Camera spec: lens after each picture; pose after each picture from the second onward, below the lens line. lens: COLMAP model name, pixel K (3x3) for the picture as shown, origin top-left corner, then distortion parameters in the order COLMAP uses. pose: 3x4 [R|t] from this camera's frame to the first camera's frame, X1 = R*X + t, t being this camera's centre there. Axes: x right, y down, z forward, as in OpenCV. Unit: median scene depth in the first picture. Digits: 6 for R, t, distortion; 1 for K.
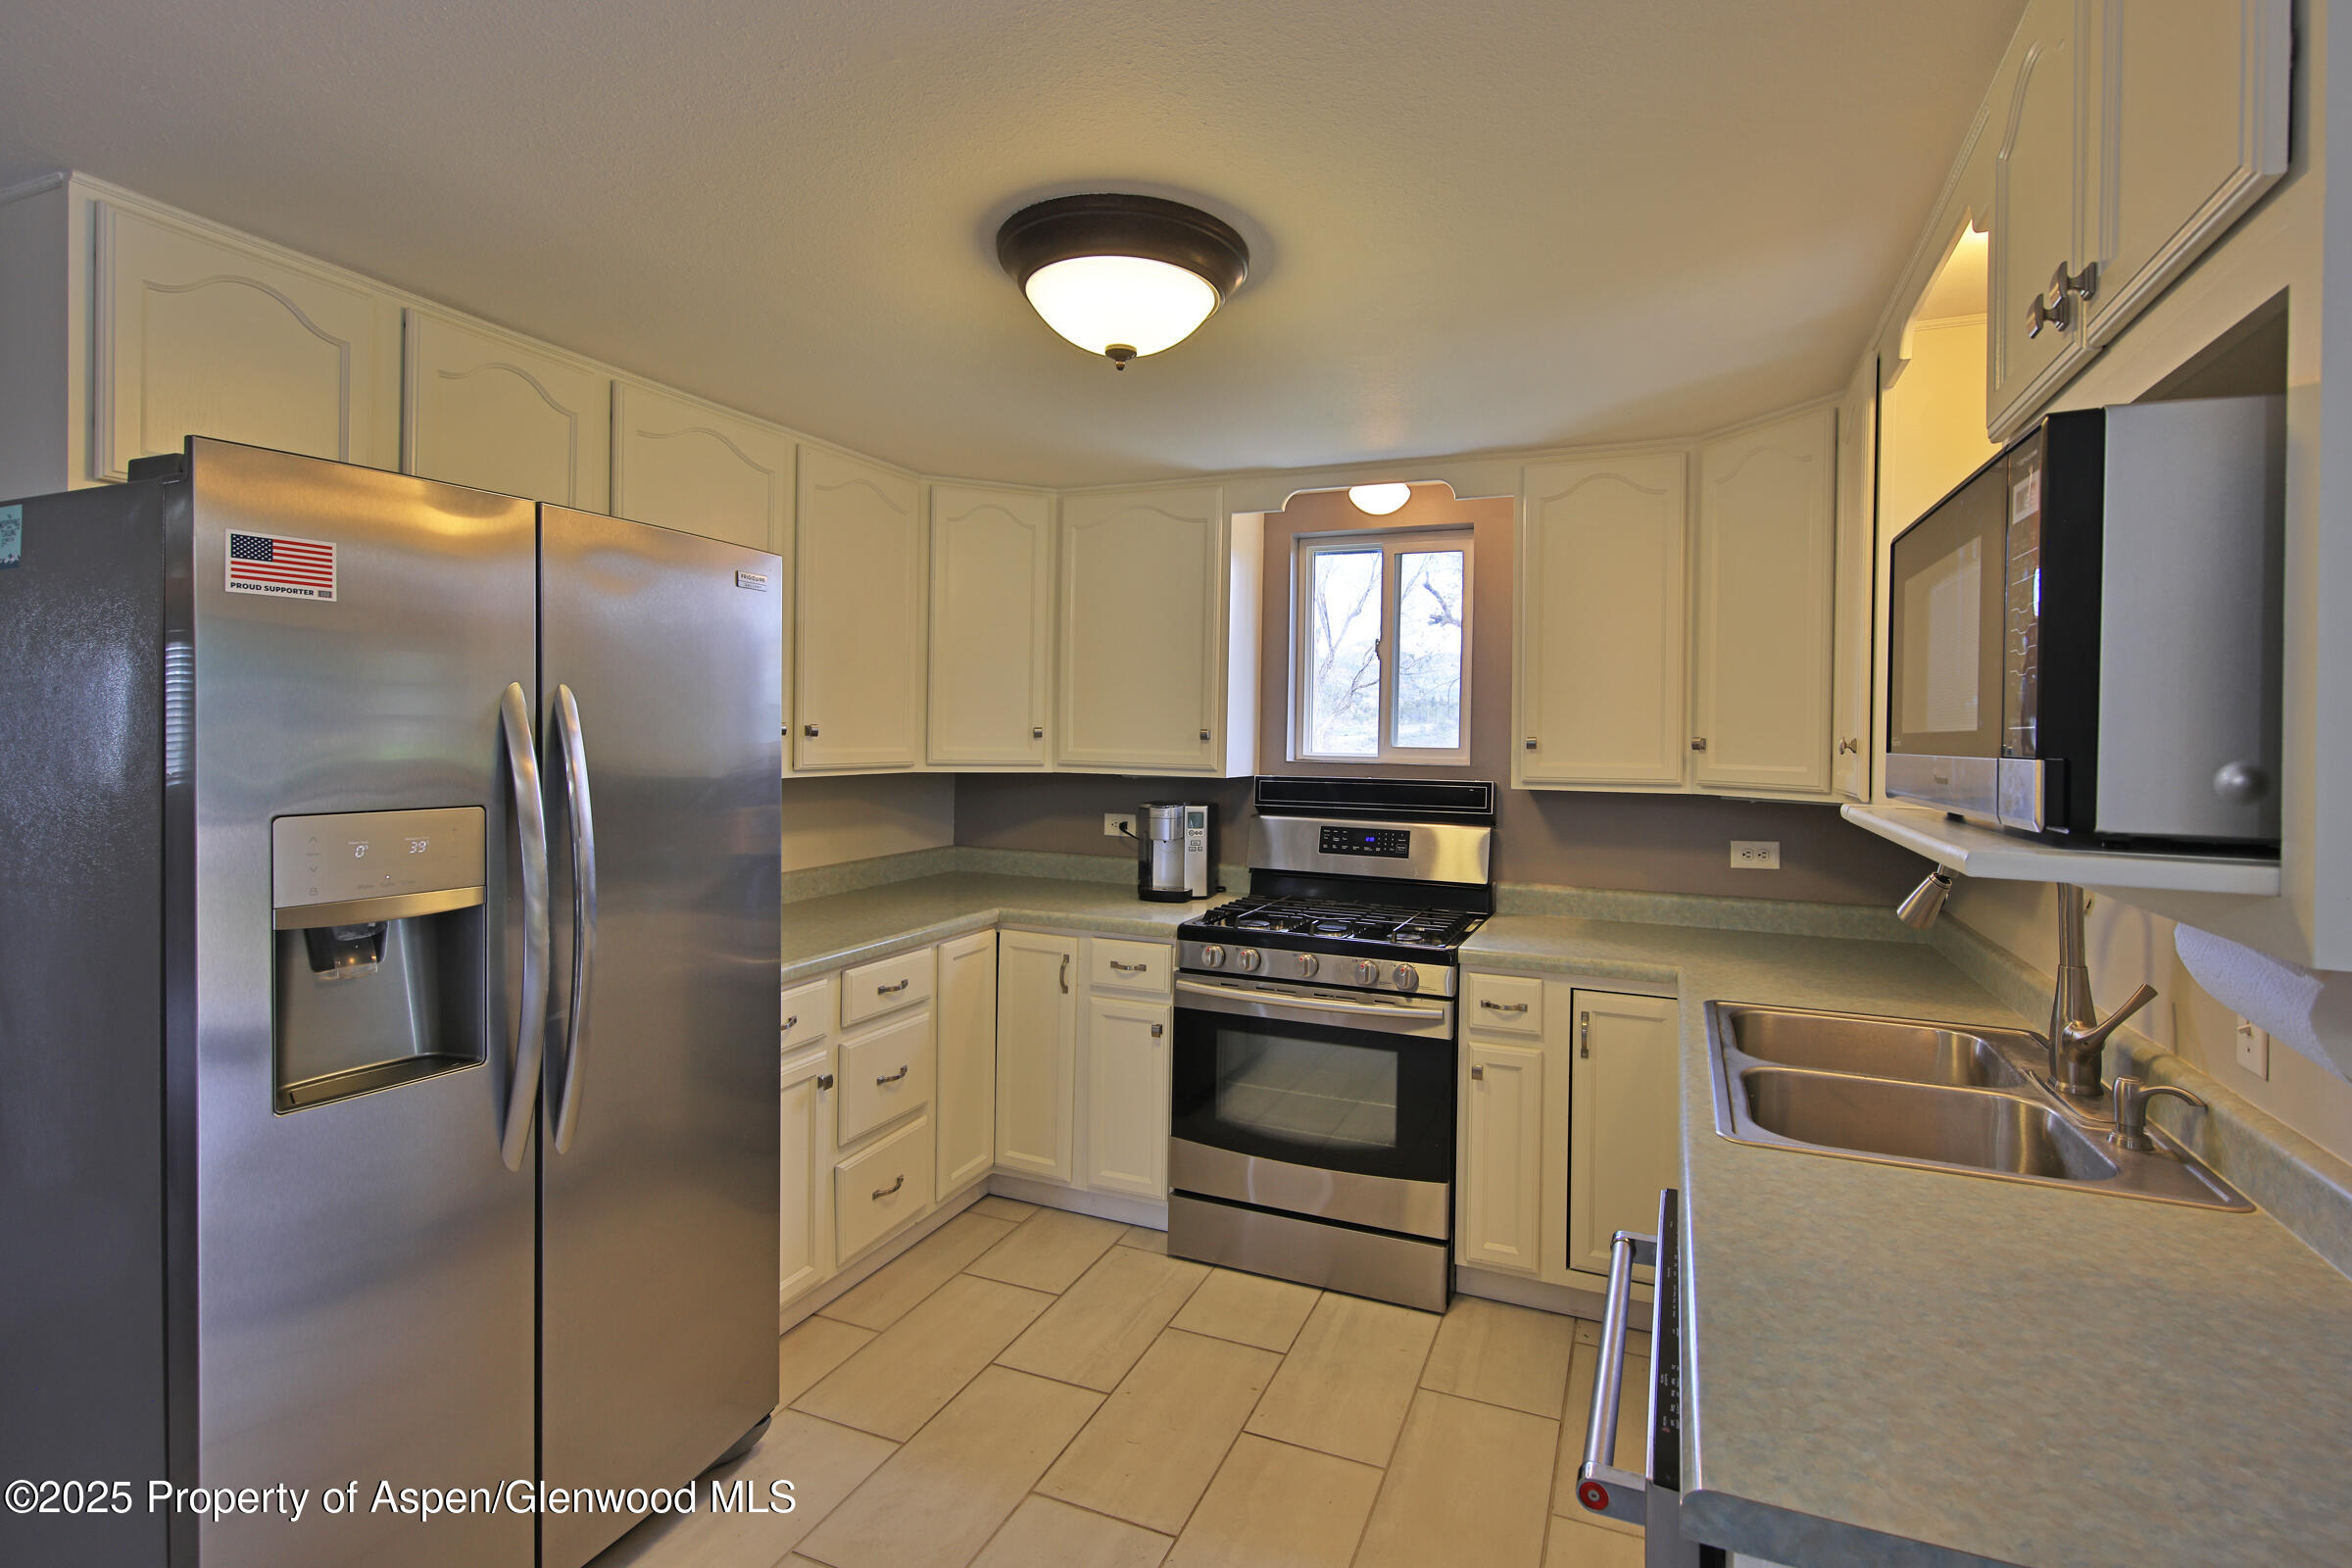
lens RADIAL K [[1089.6, 0, 1220.6], [0, 1089.6, 760.0], [0, 0, 1]] dist [0.002930, 0.000013]
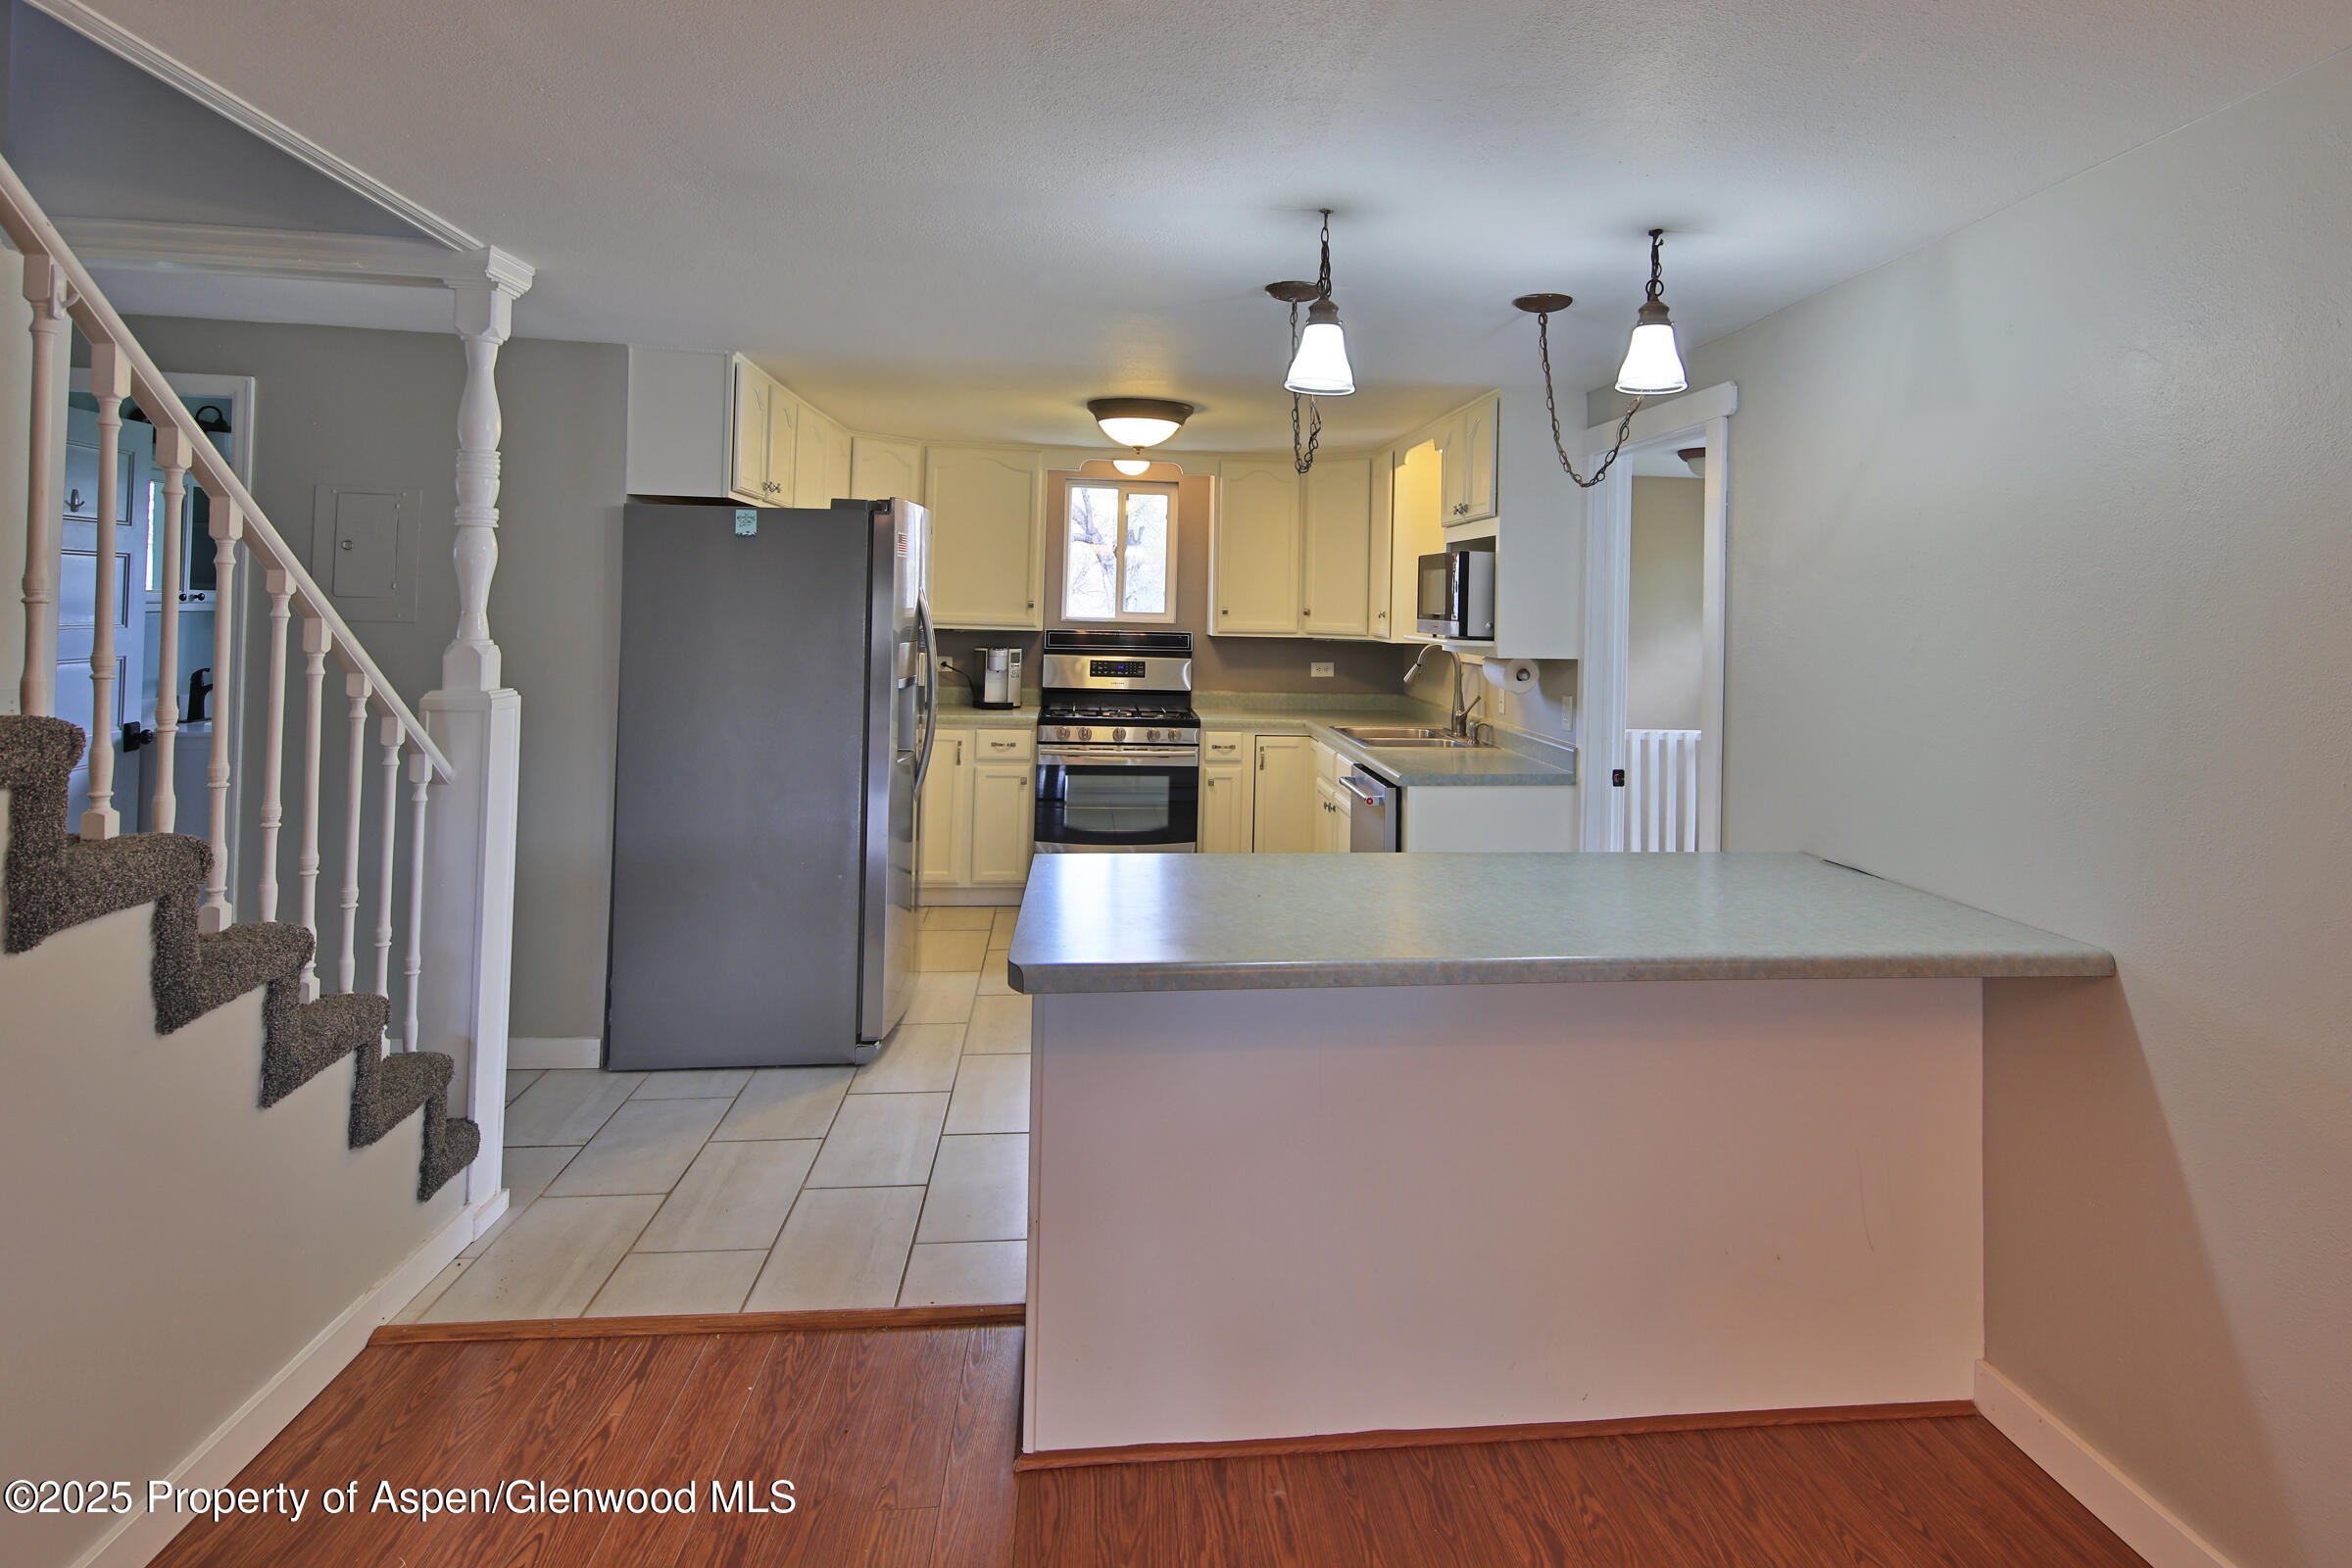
lens RADIAL K [[1289.5, 0, 1268.8], [0, 1289.5, 602.1], [0, 0, 1]] dist [0.001280, 0.000165]
pose [[0.861556, 0.007690, 0.507605, -0.739114], [-0.002131, 0.999931, -0.011531, -0.005267], [-0.507659, 0.008853, 0.861513, -0.900029]]
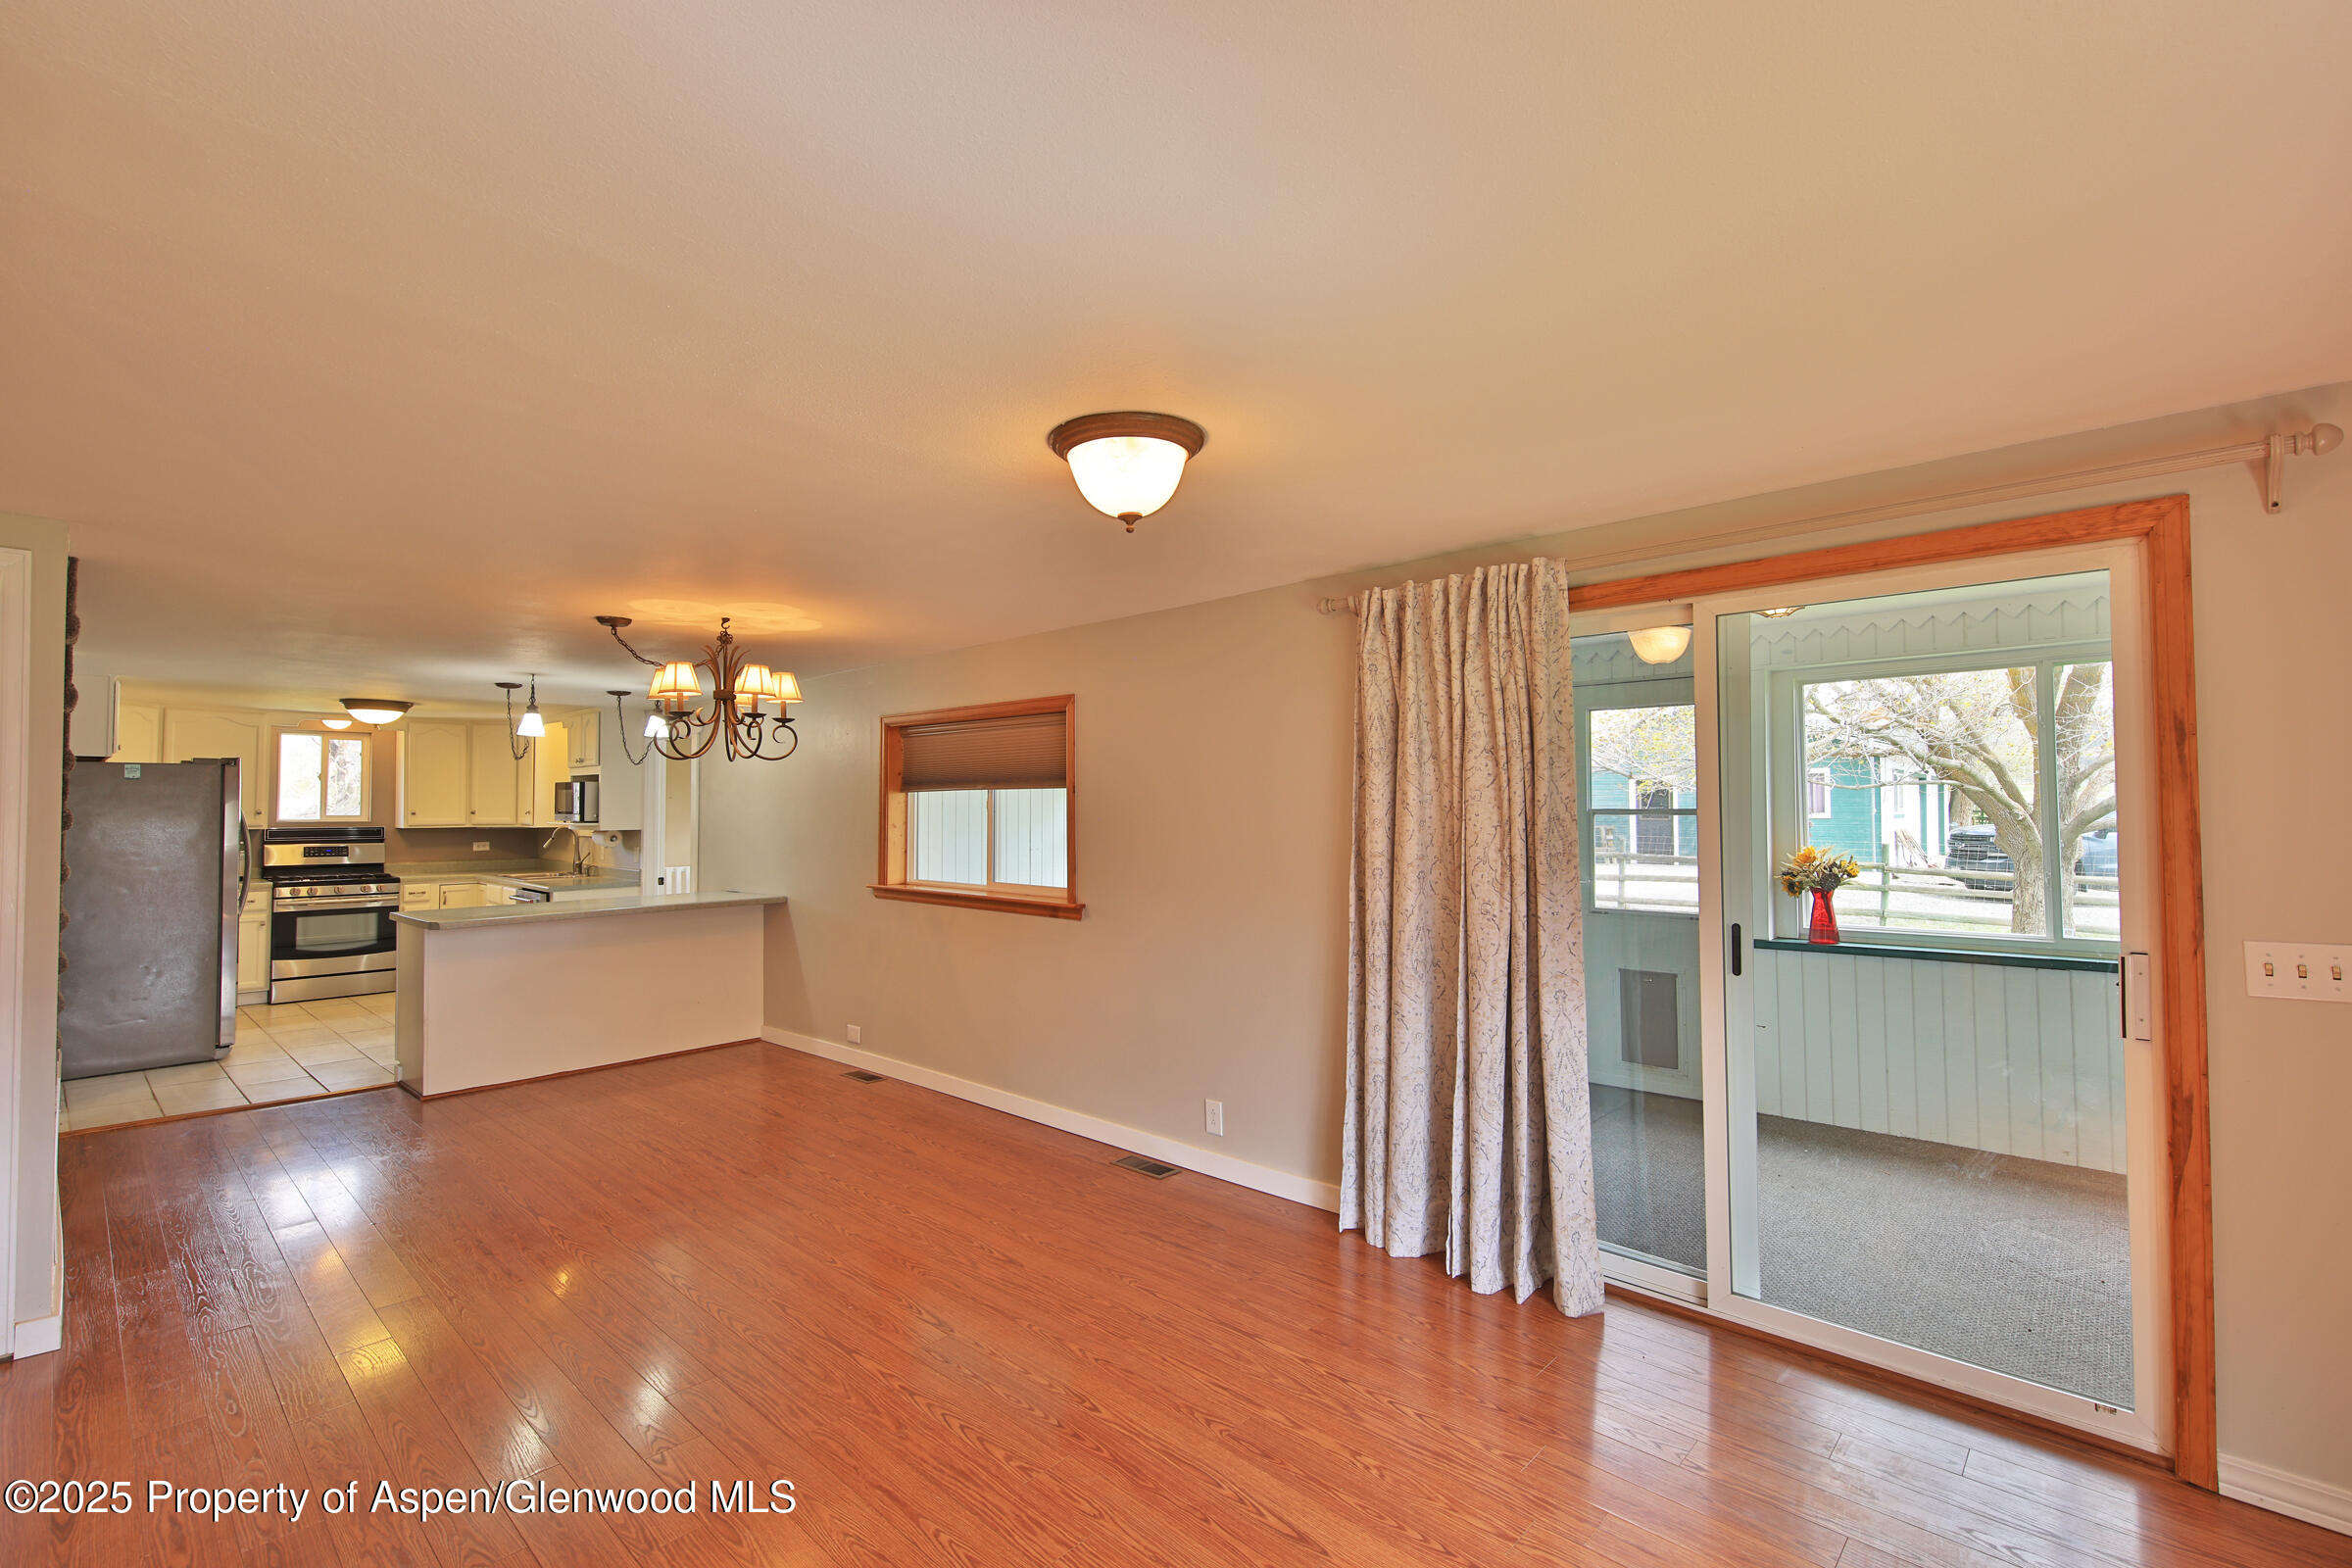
lens RADIAL K [[1089.6, 0, 1220.6], [0, 1089.6, 760.0], [0, 0, 1]] dist [0.002930, 0.000013]
pose [[0.338091, 0.023271, 0.940826, -1.791744], [0.023419, 0.999177, -0.033130, -0.008624], [-0.940822, 0.033234, 0.337268, -2.125792]]
